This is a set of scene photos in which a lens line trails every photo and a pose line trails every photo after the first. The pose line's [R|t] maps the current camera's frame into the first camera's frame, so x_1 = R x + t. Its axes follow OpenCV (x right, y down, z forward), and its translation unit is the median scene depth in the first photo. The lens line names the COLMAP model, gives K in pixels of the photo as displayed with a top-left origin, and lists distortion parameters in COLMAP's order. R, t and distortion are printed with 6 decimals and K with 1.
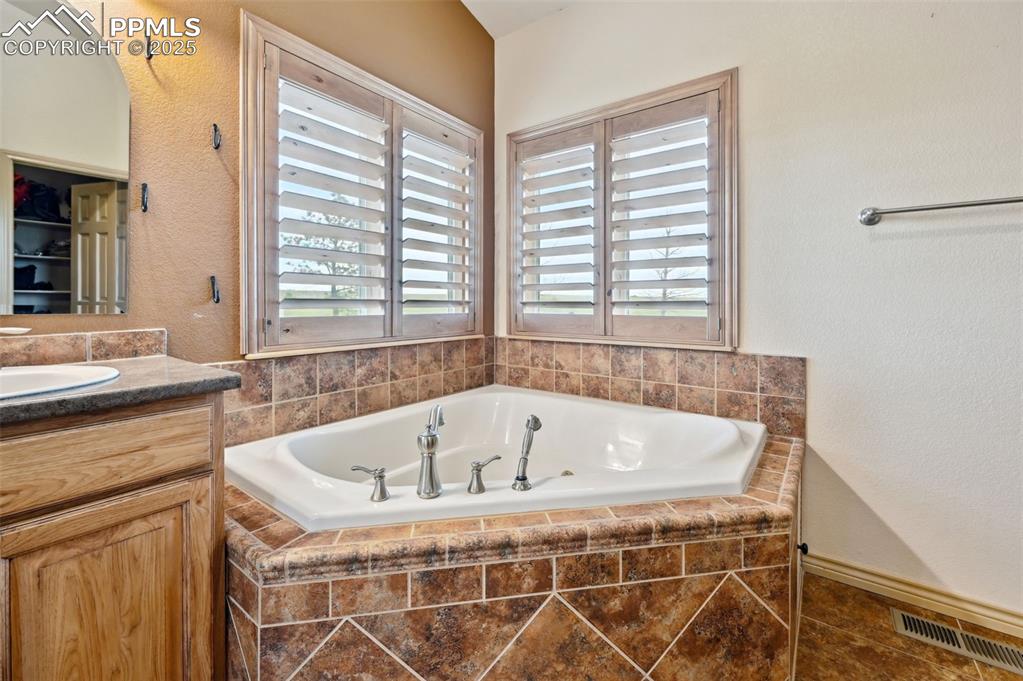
lens RADIAL K [[418.8, 0, 527.6], [0, 418.8, 304.0], [0, 0, 1]] dist [-0.000892, -0.000137]
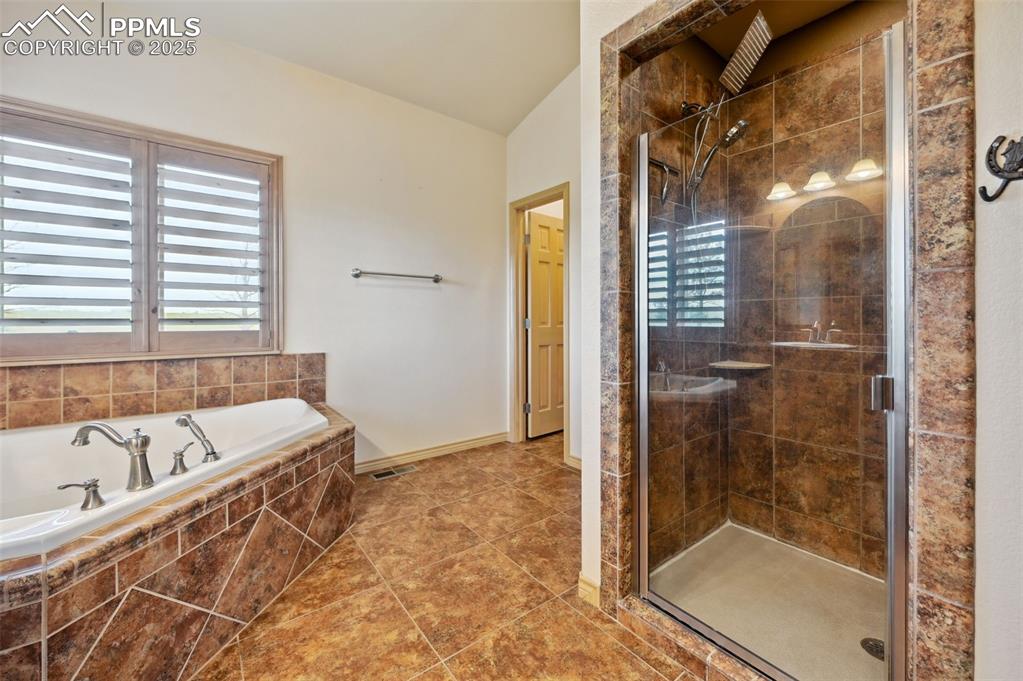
lens RADIAL K [[412.3, 0, 528.2], [0, 412.3, 319.4], [0, 0, 1]] dist [-0.000485, 0.000017]
pose [[0.273984, -0.001761, 0.961733, -0.683729], [0.002142, 0.999997, 0.001221, -0.004082], [-0.961732, 0.001725, 0.273987, -0.220328]]
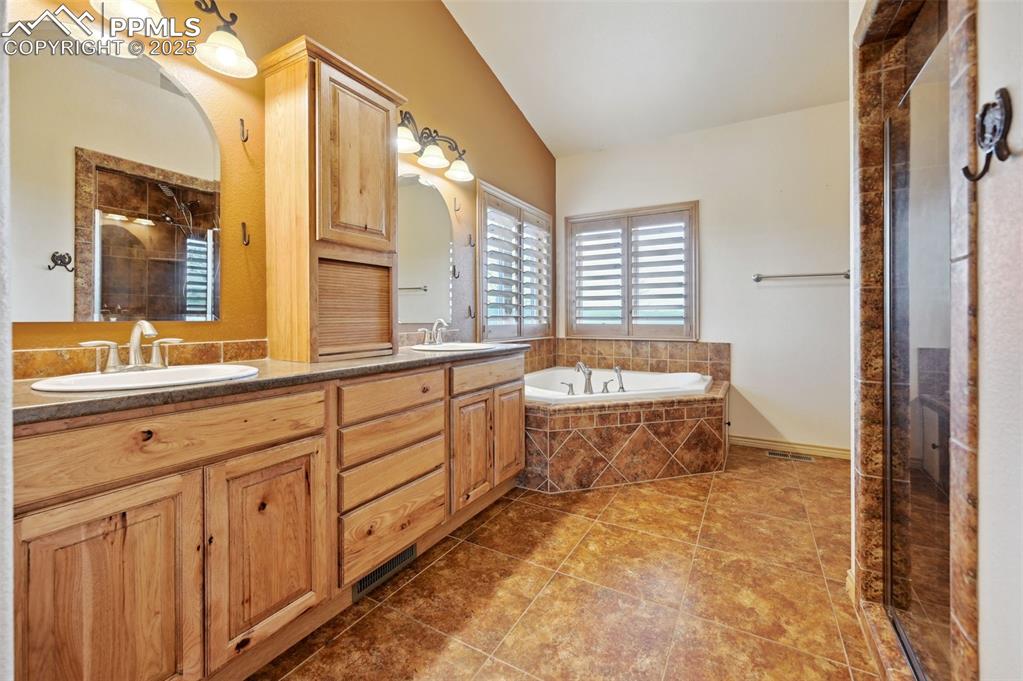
lens RADIAL K [[412.3, 0, 528.2], [0, 412.3, 319.4], [0, 0, 1]] dist [-0.000485, 0.000017]
pose [[0.993372, -0.003368, 0.114896, -0.585603], [0.003065, 0.999991, 0.002821, -0.000593], [-0.114904, -0.002451, 0.993374, -0.947650]]
